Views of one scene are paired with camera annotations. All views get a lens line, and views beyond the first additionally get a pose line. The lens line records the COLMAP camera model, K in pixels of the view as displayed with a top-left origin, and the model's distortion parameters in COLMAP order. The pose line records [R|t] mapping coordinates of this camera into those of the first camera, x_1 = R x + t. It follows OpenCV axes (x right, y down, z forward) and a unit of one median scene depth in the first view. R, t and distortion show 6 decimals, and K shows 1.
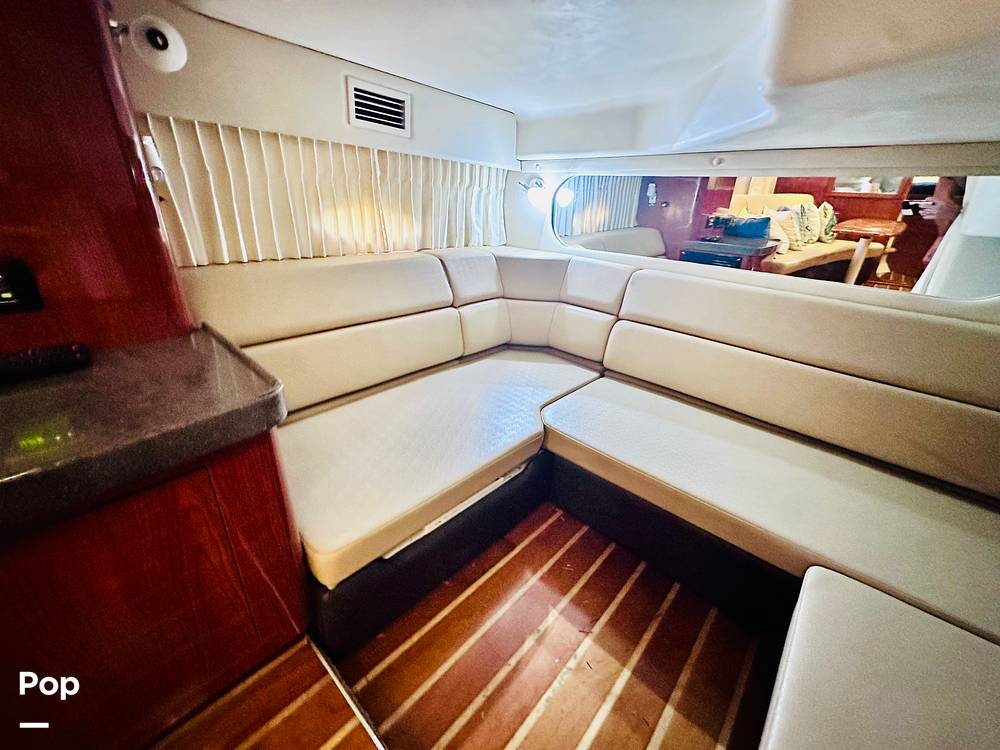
lens RADIAL K [[396.8, 0, 497.7], [0, 396.8, 375.1], [0, 0, 1]] dist [-0.006324, 0.000737]
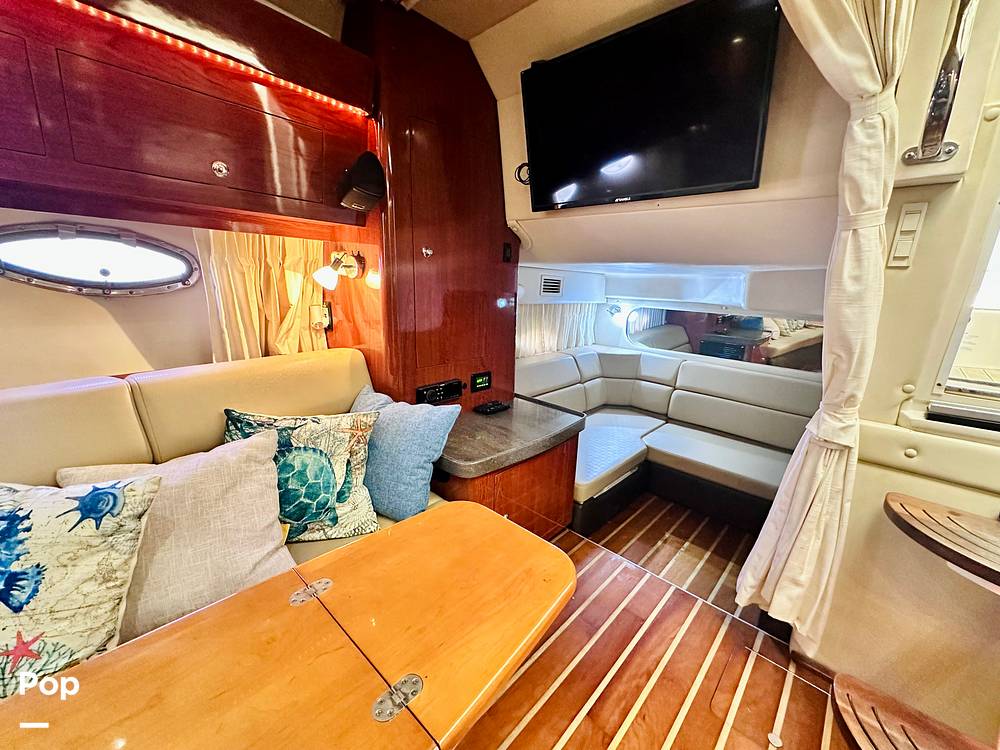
lens RADIAL K [[396.8, 0, 497.7], [0, 396.8, 375.1], [0, 0, 1]] dist [-0.006324, 0.000737]
pose [[0.999653, -0.007110, -0.025347, -0.448402], [0.002629, 0.984990, -0.172590, 0.099921], [0.026193, 0.172463, 0.984668, -0.773876]]
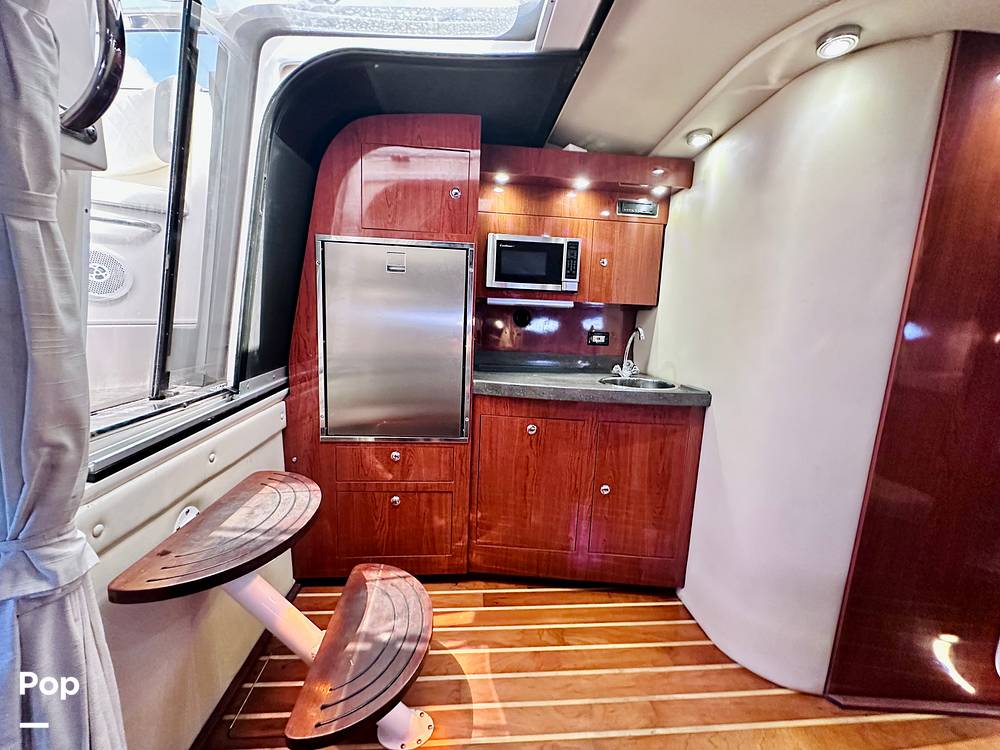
lens RADIAL K [[396.8, 0, 497.7], [0, 396.8, 375.1], [0, 0, 1]] dist [-0.006324, 0.000737]
pose [[-0.729835, -0.181231, 0.659163, -0.431219], [0.214603, 0.854740, 0.472615, -0.176804], [-0.649066, 0.486390, -0.584926, -0.215907]]
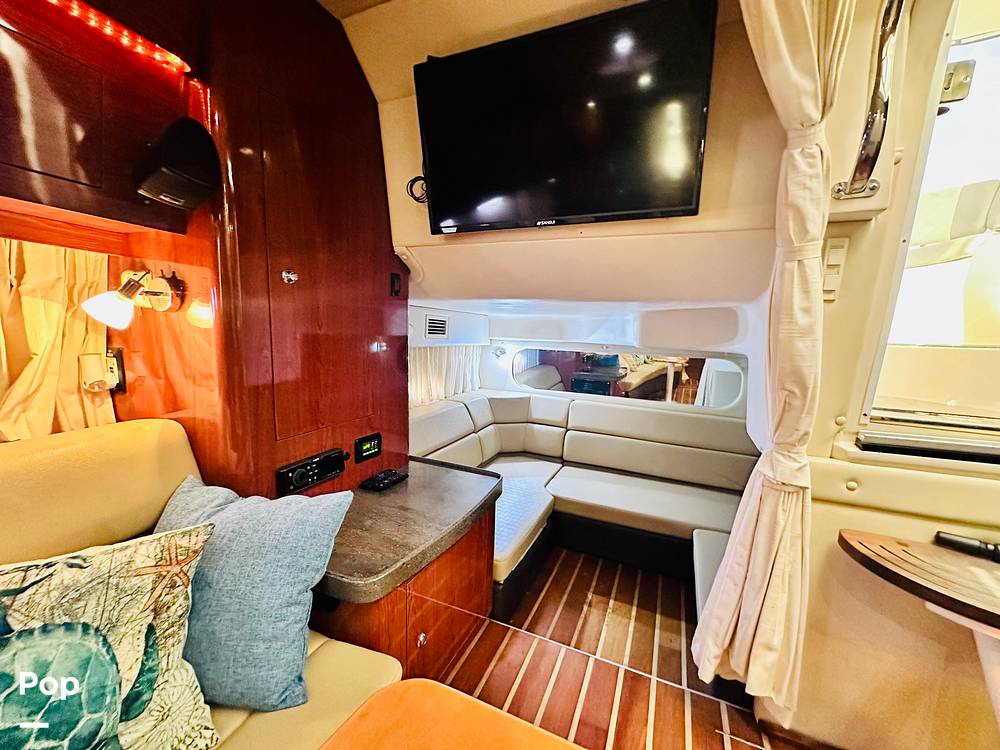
lens RADIAL K [[396.8, 0, 497.7], [0, 396.8, 375.1], [0, 0, 1]] dist [-0.006324, 0.000737]
pose [[0.948896, -0.052662, 0.311163, -0.521715], [0.136974, 0.956993, -0.255739, 0.028396], [-0.284313, 0.285291, 0.915301, -0.566274]]
